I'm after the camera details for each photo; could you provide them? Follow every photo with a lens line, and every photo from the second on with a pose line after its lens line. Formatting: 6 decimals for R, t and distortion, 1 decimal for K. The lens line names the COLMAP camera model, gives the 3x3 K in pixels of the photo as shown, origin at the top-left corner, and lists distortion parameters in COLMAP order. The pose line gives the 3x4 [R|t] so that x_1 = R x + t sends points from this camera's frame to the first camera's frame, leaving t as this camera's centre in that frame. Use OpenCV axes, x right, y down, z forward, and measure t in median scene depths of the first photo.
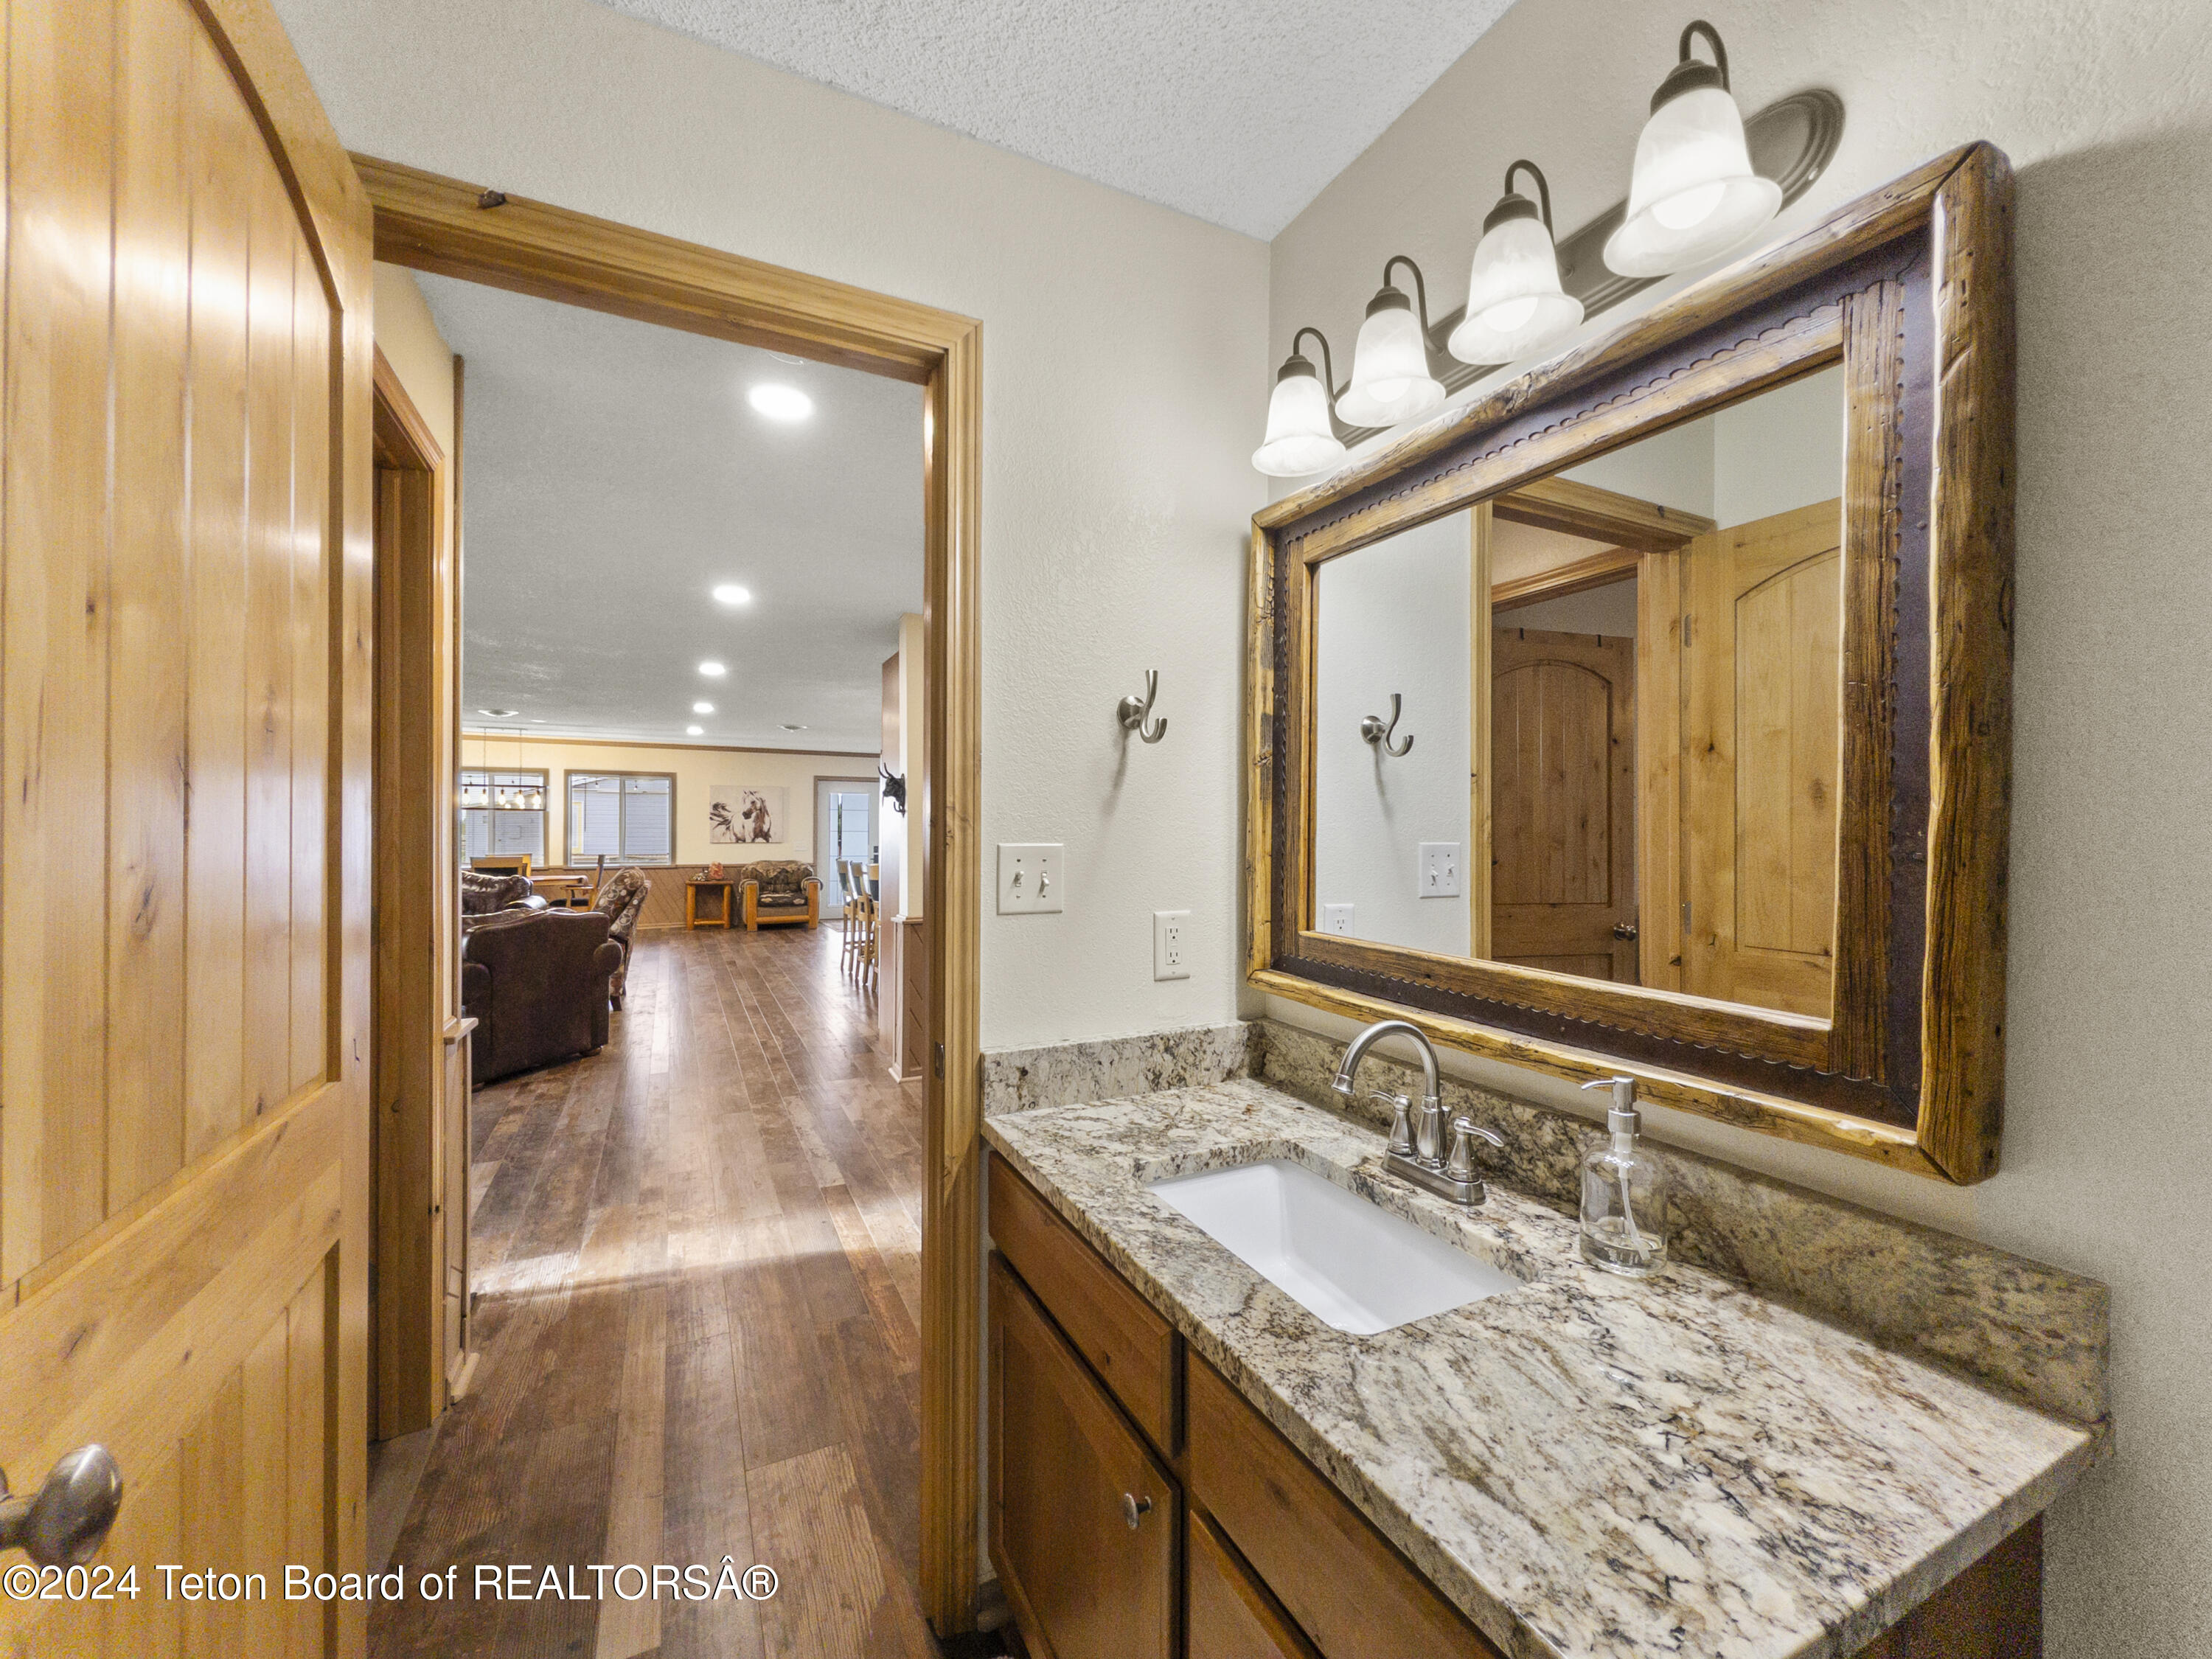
lens RADIAL K [[891.1, 0, 1123.2], [0, 891.1, 820.1], [0, 0, 1]] dist [-0.001853, 0.000491]
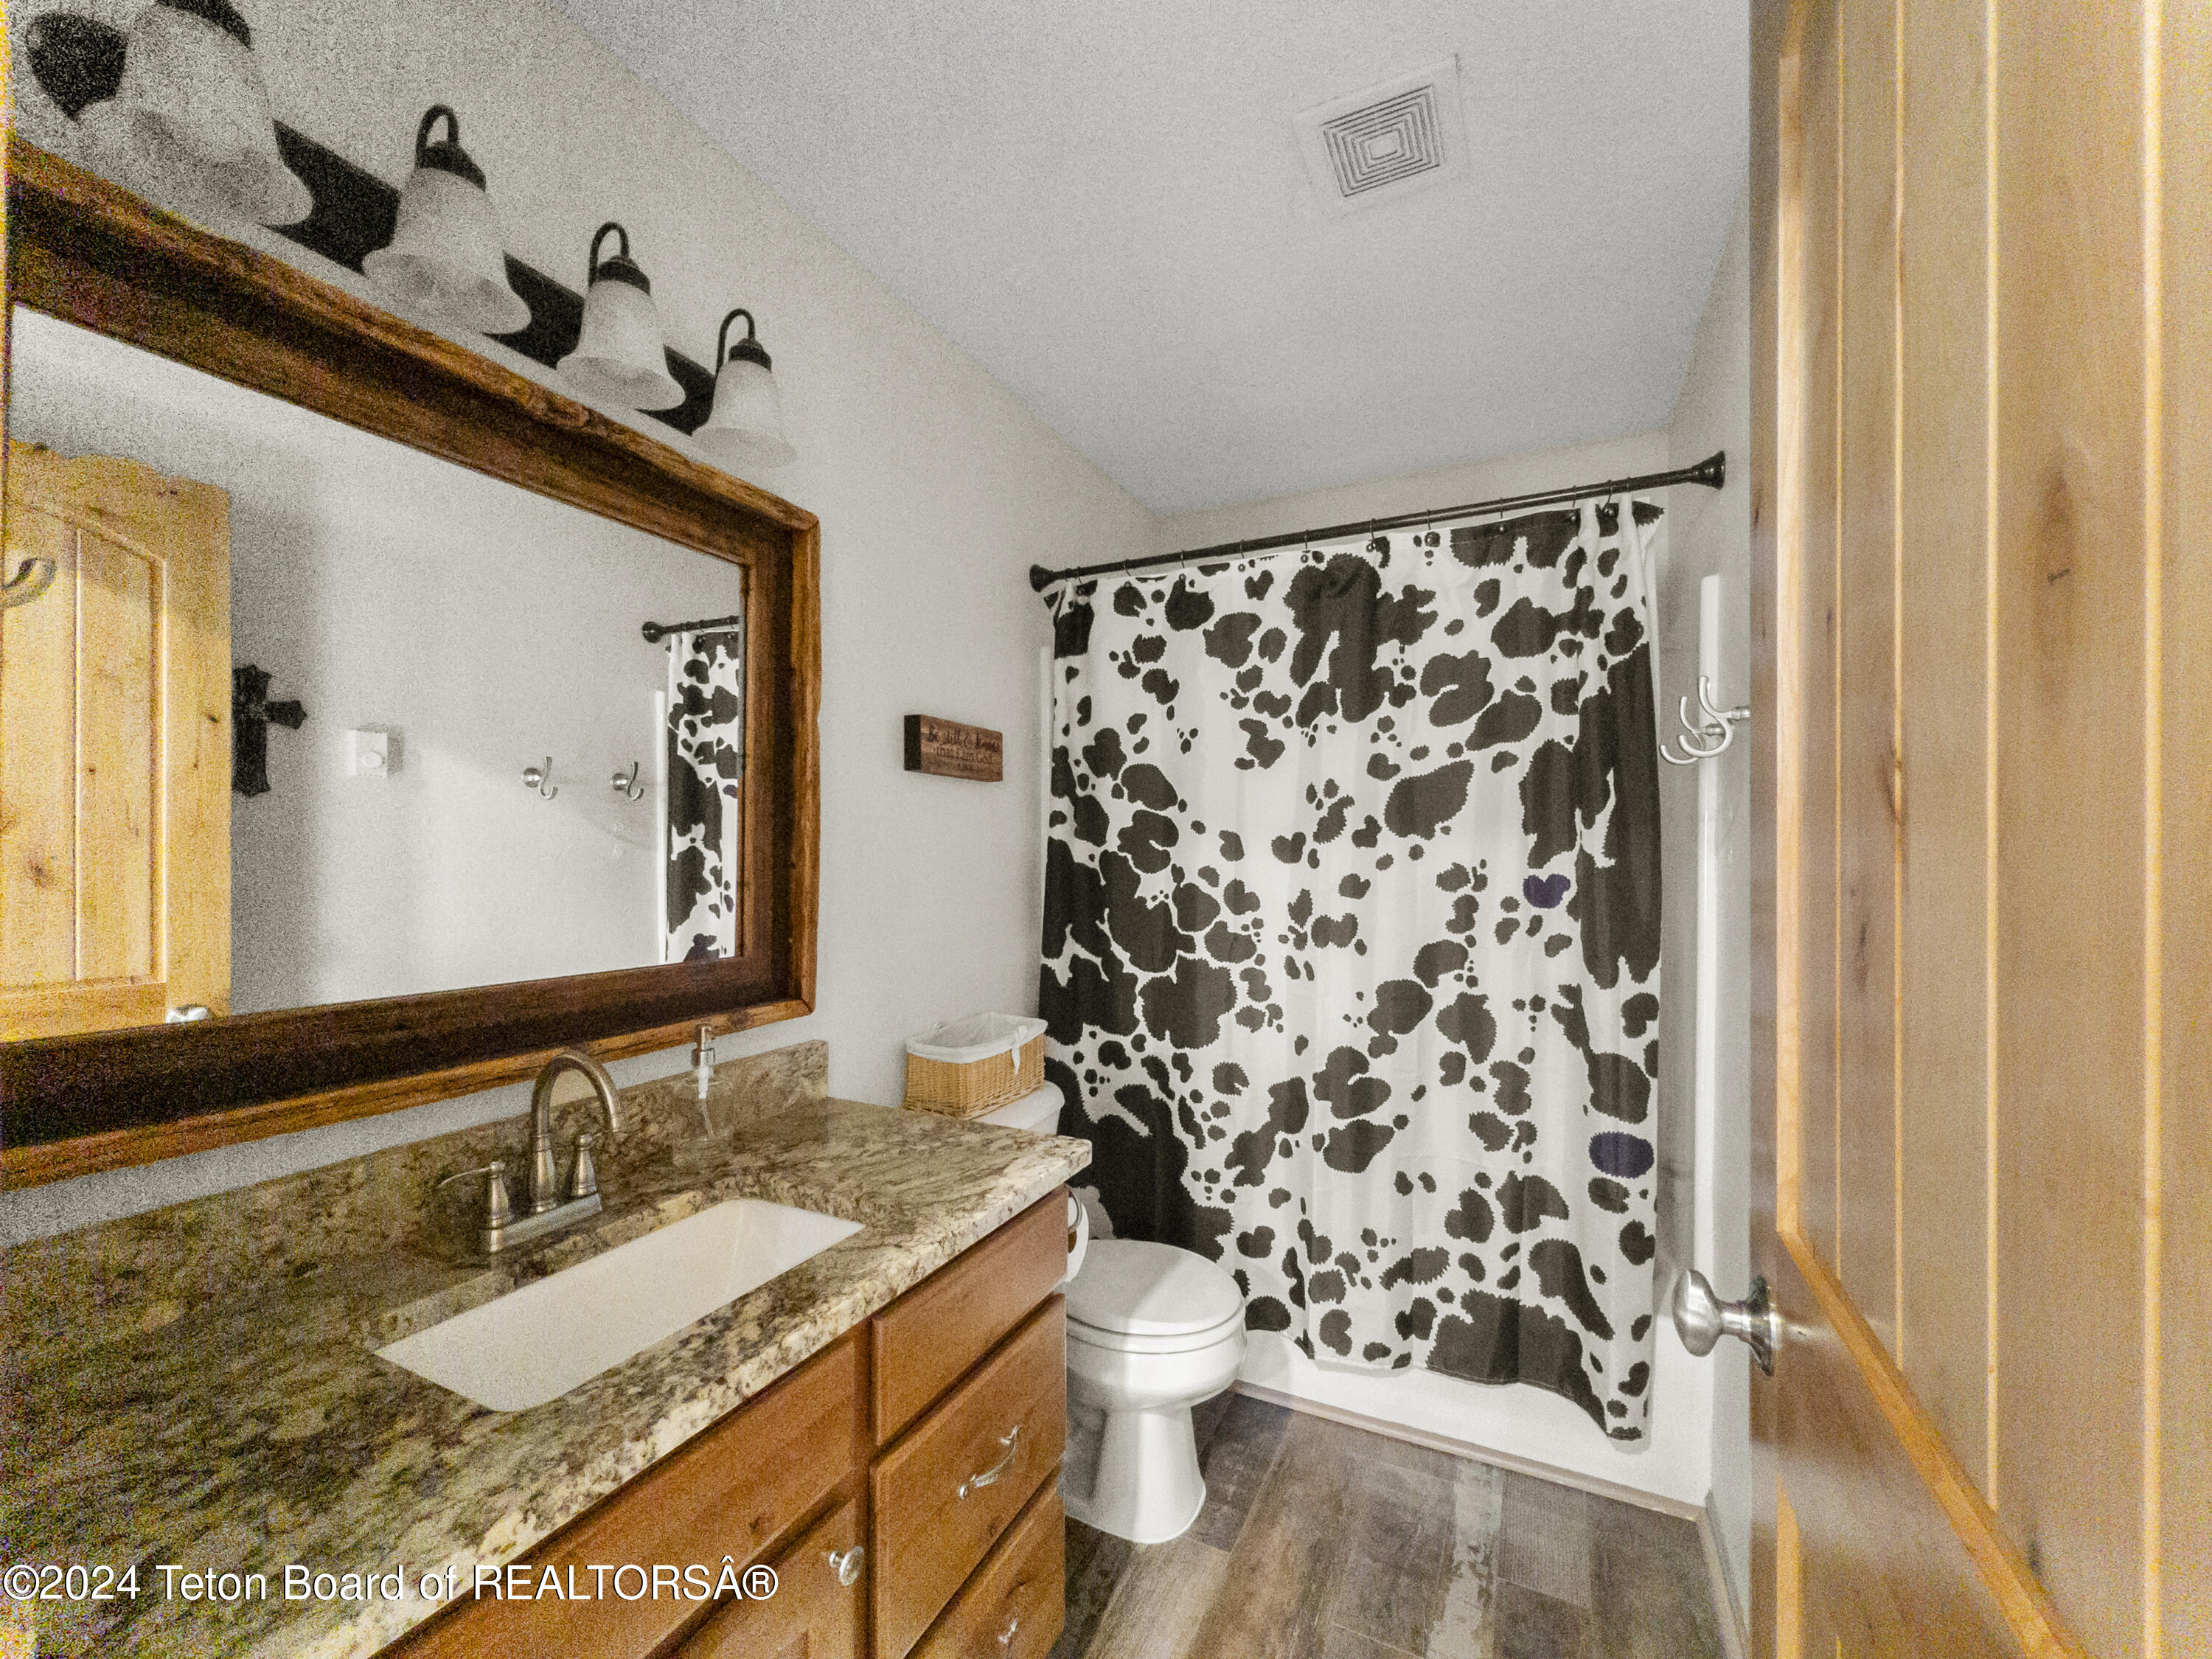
lens RADIAL K [[891.1, 0, 1122.7], [0, 891.1, 849.1], [0, 0, 1]] dist [-0.001853, 0.000491]
pose [[-0.606631, -0.003148, 0.794978, -0.735204], [-0.007133, 0.999973, -0.001483, 0.025089], [-0.794952, -0.006570, -0.606637, 1.110584]]
